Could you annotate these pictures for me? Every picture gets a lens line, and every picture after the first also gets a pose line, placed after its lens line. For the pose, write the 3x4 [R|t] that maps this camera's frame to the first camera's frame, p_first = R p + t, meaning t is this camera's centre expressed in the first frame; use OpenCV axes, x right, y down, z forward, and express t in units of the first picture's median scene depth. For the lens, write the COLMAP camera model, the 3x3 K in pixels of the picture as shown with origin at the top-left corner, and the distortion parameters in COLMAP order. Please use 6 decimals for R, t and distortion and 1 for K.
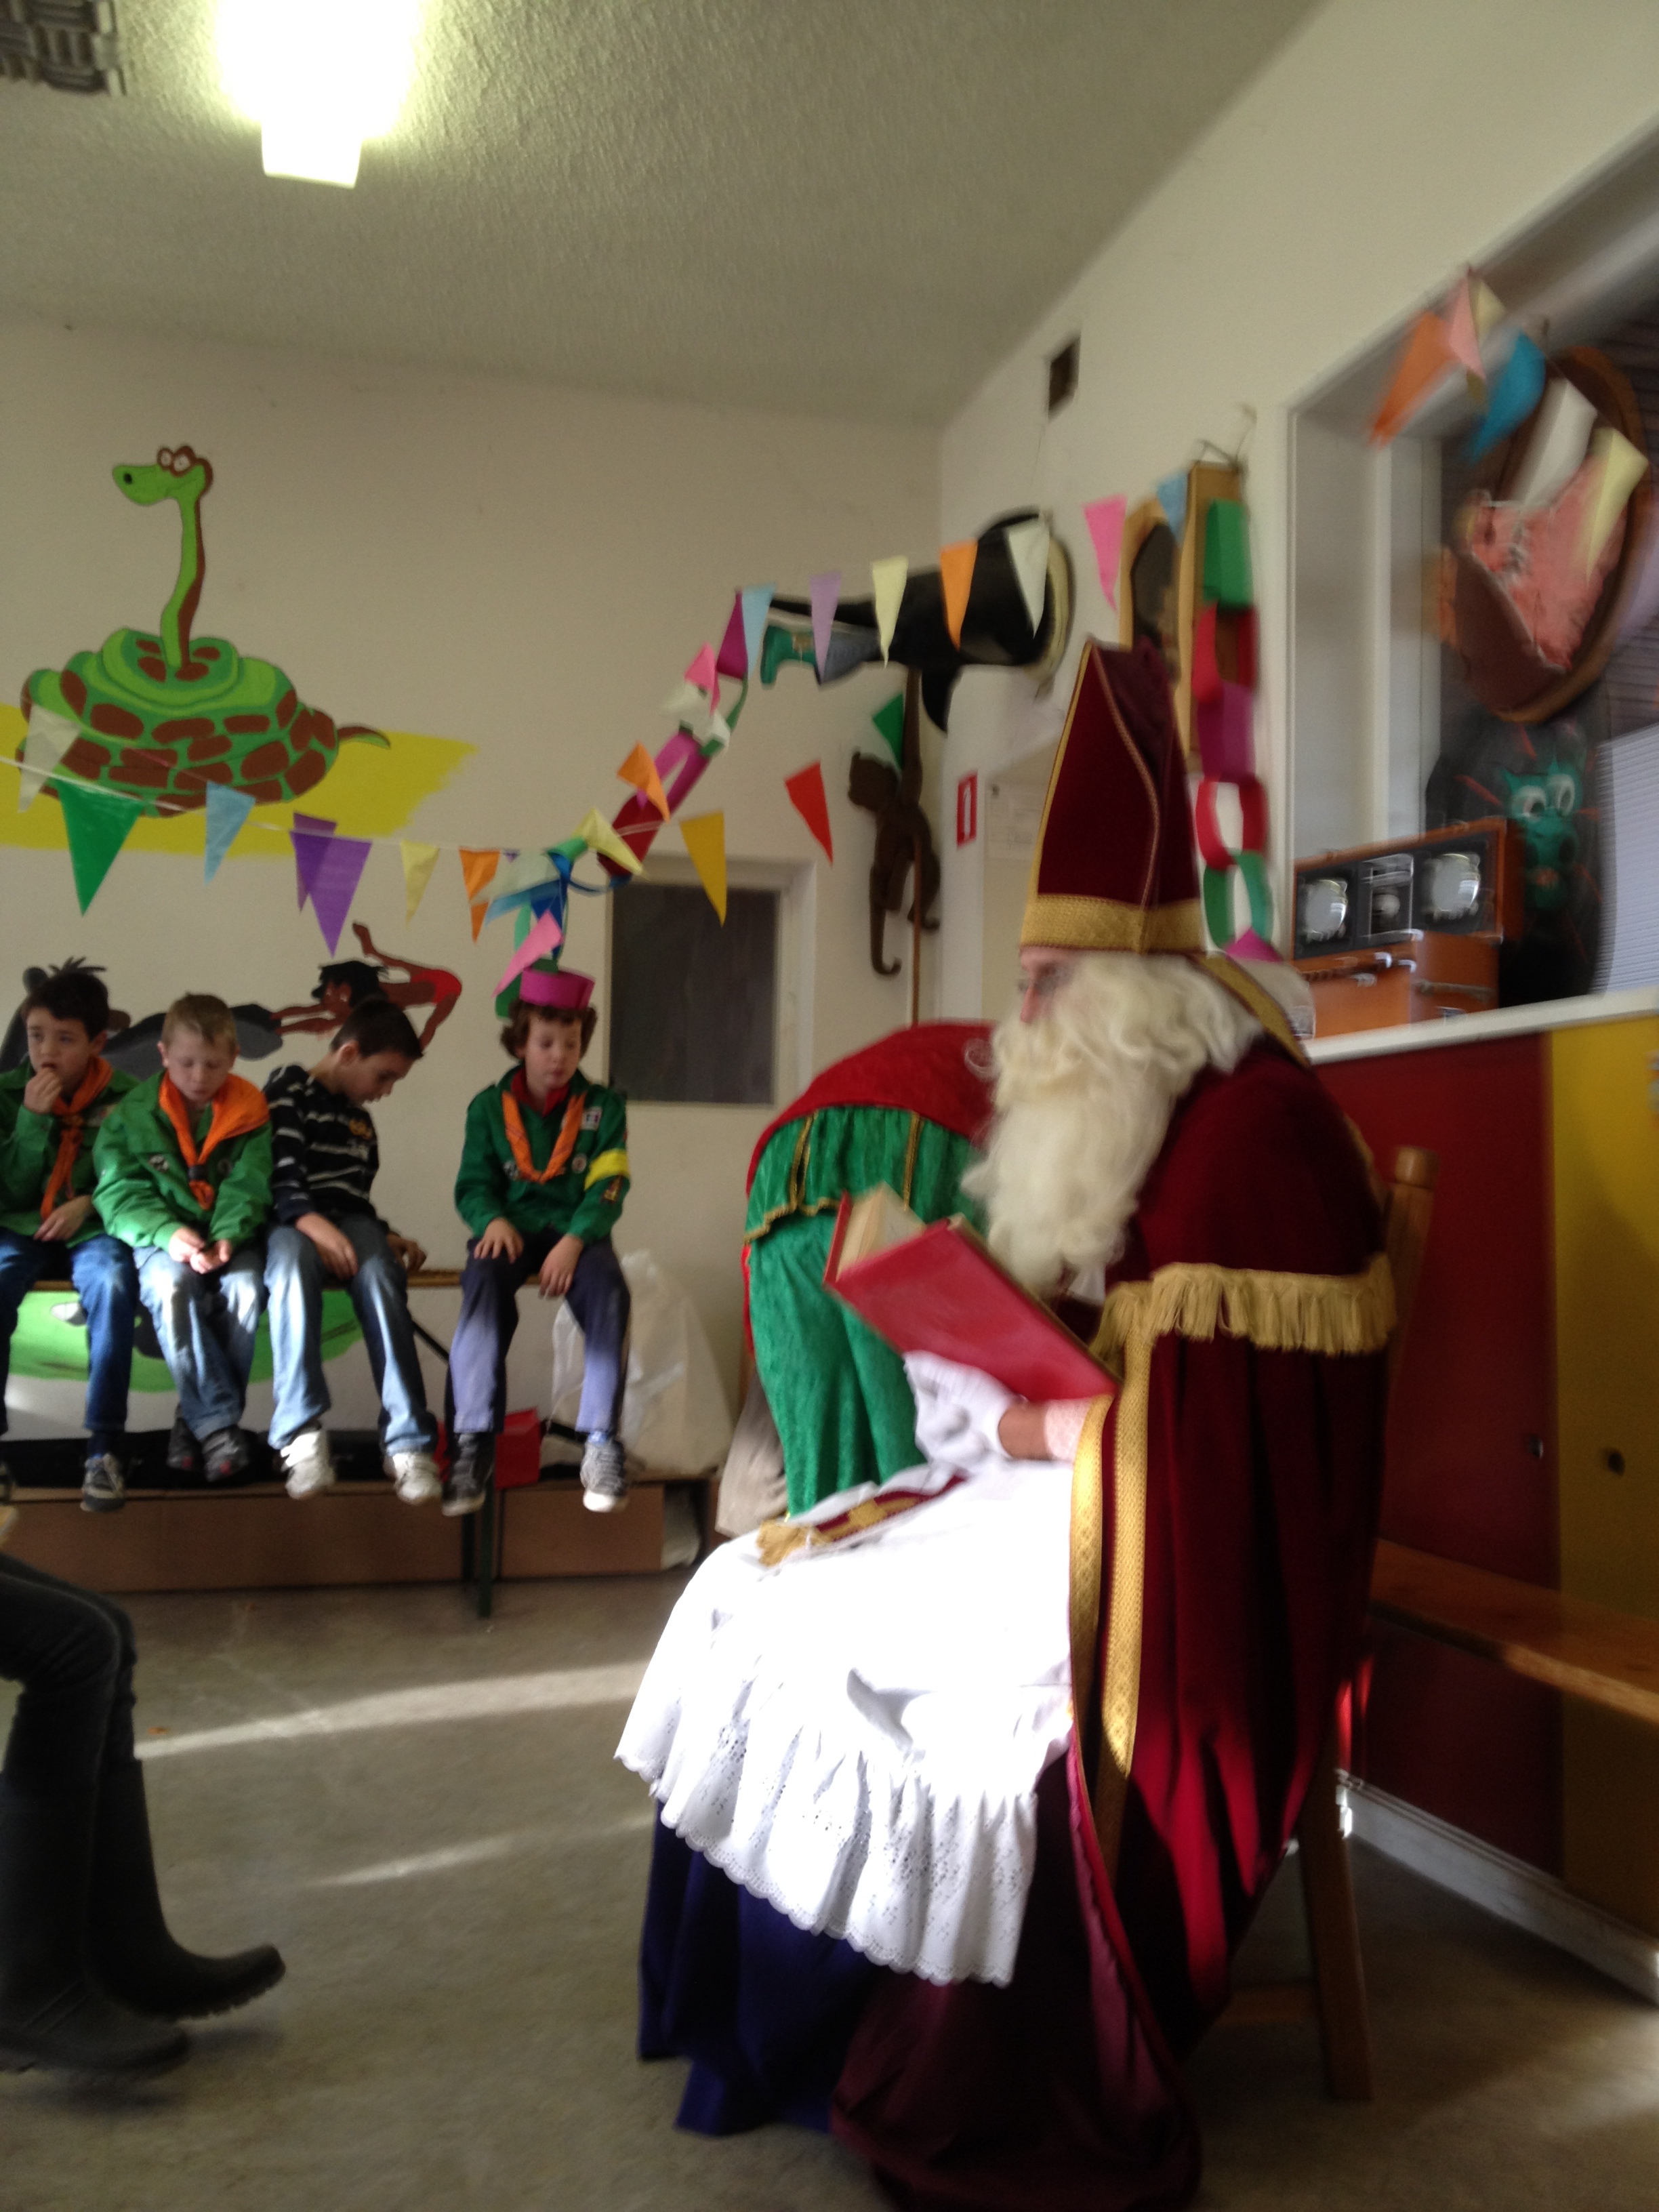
lens RADIAL K [[2030.5, 0, 850.8], [0, 2030.5, 1112.8], [0, 0, 1]] dist [0.110559, -0.304727]
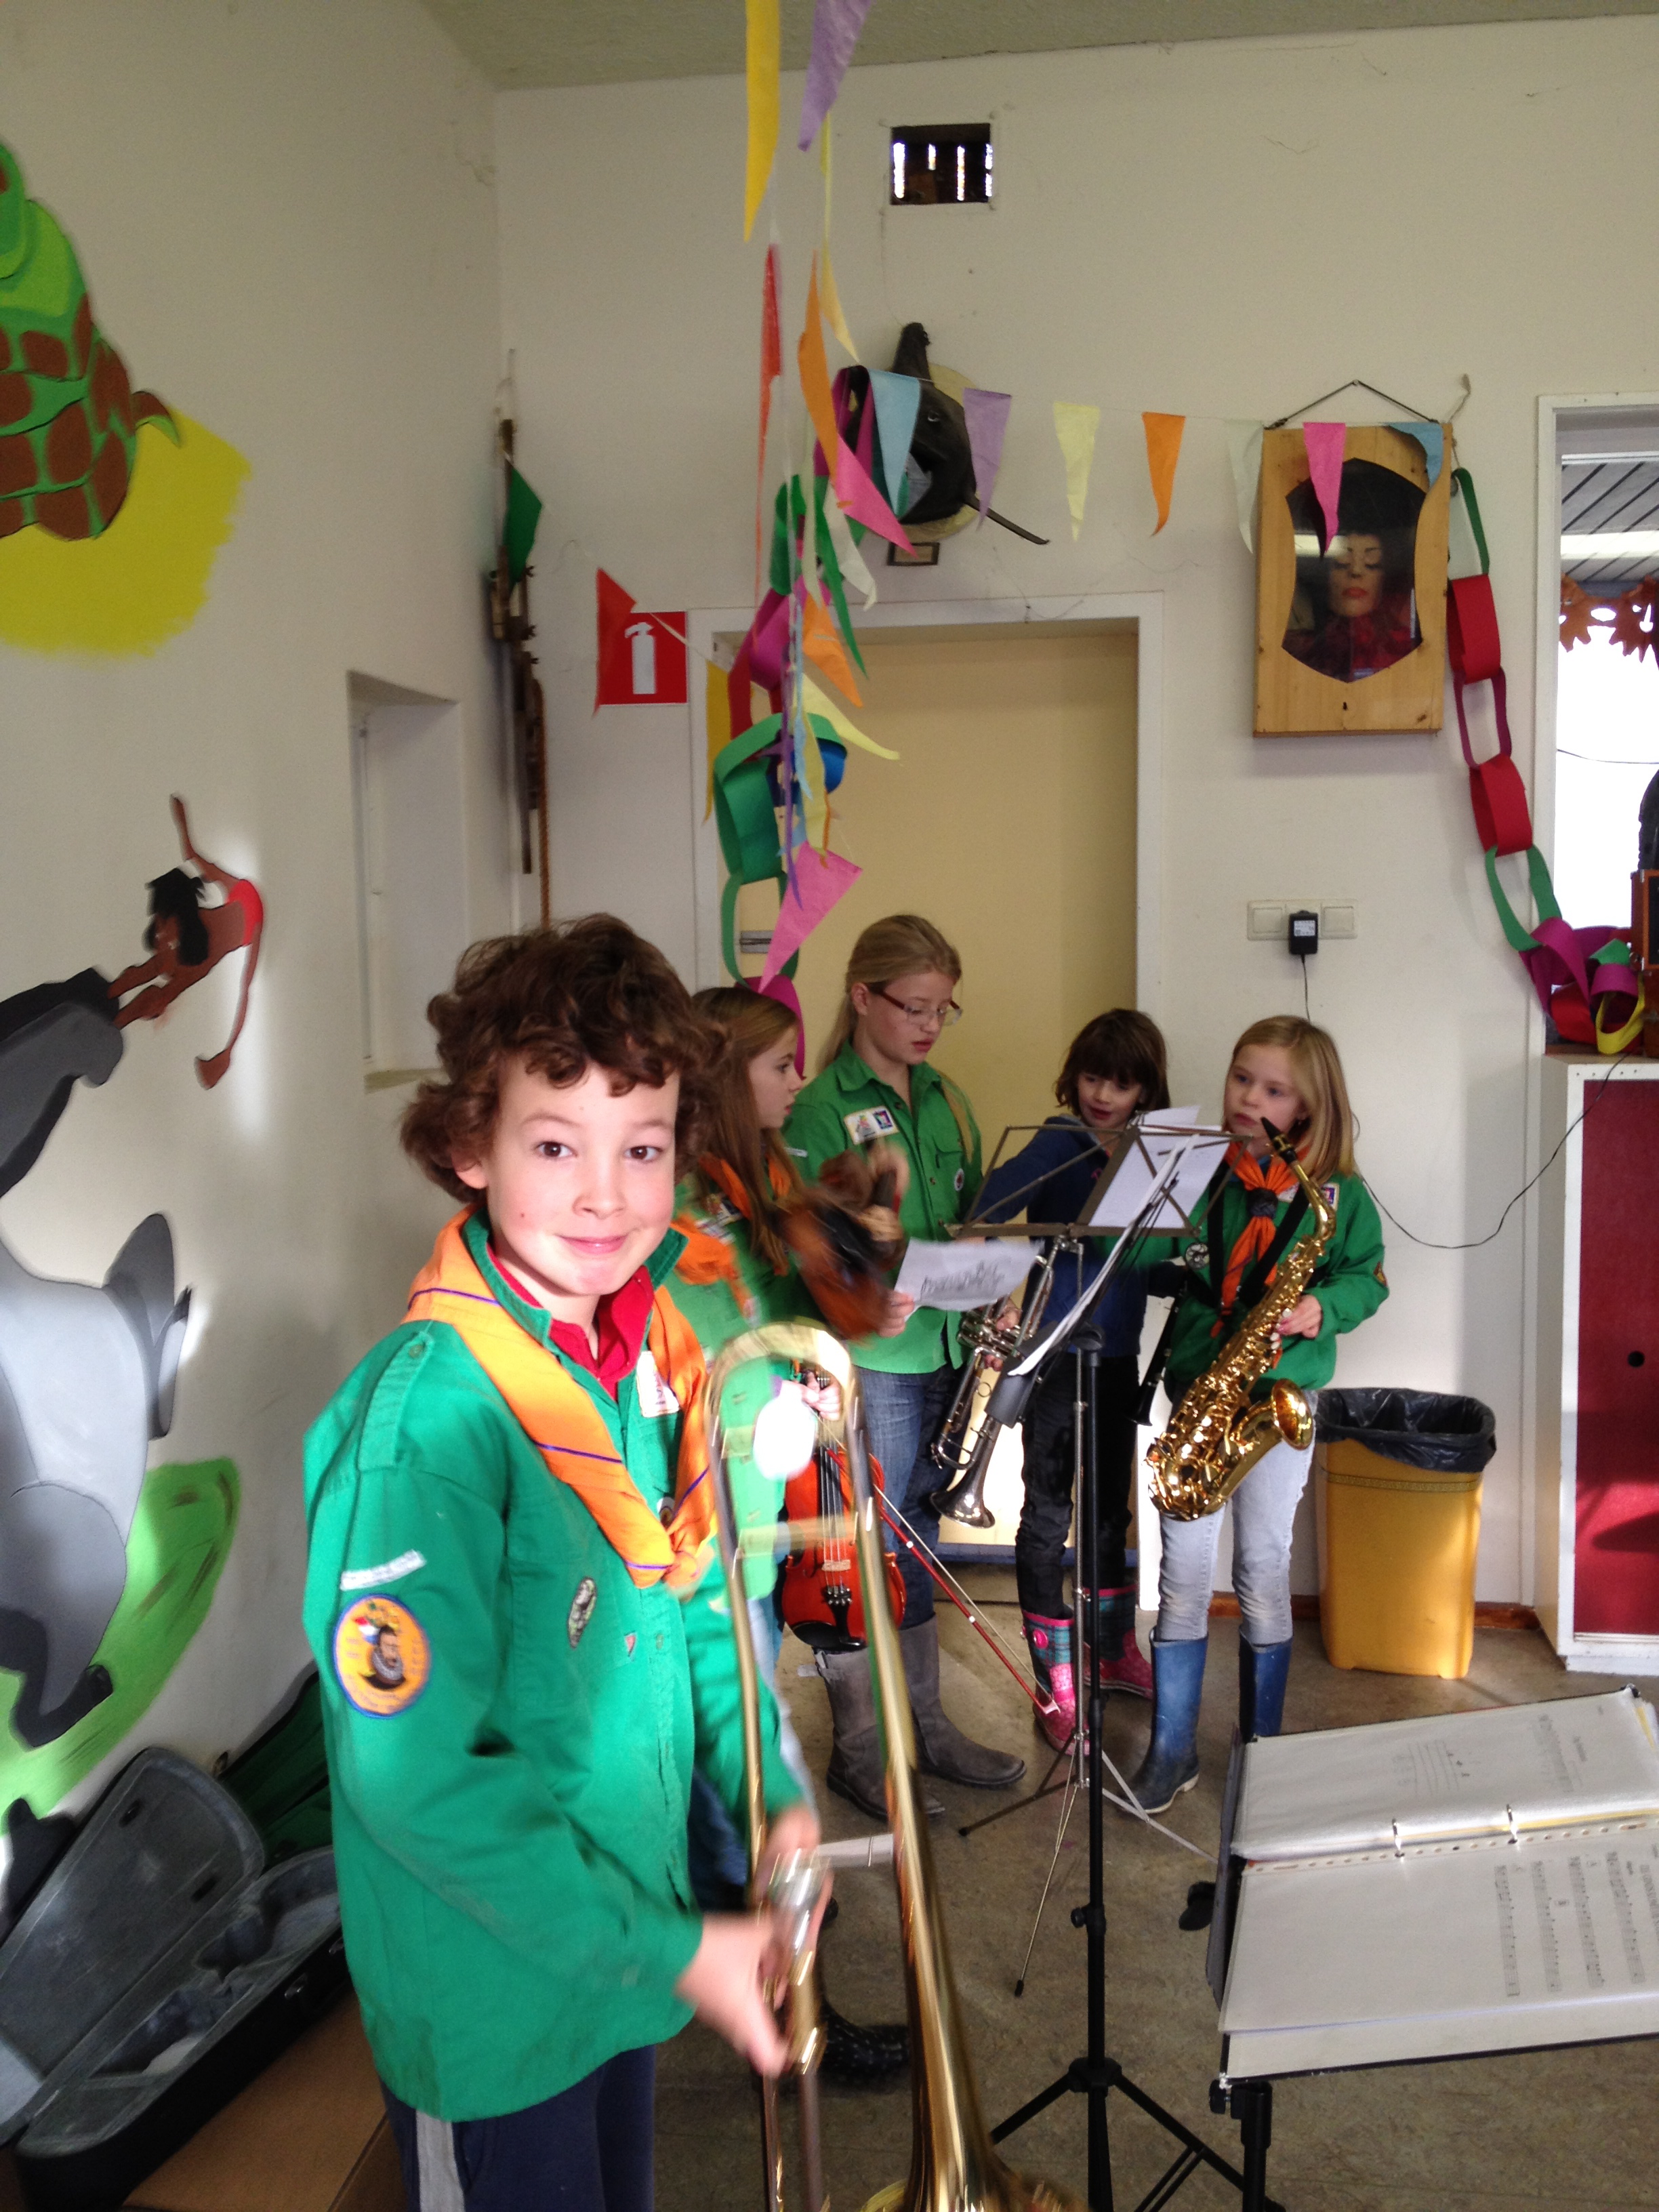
lens RADIAL K [[2030.5, 0, 850.8], [0, 2030.5, 1112.8], [0, 0, 1]] dist [0.110559, -0.304727]
pose [[0.395105, -0.119972, 0.910768, -0.723616], [-0.031307, 0.989101, 0.143872, -0.103768], [-0.918102, -0.085358, 0.387043, 0.709726]]
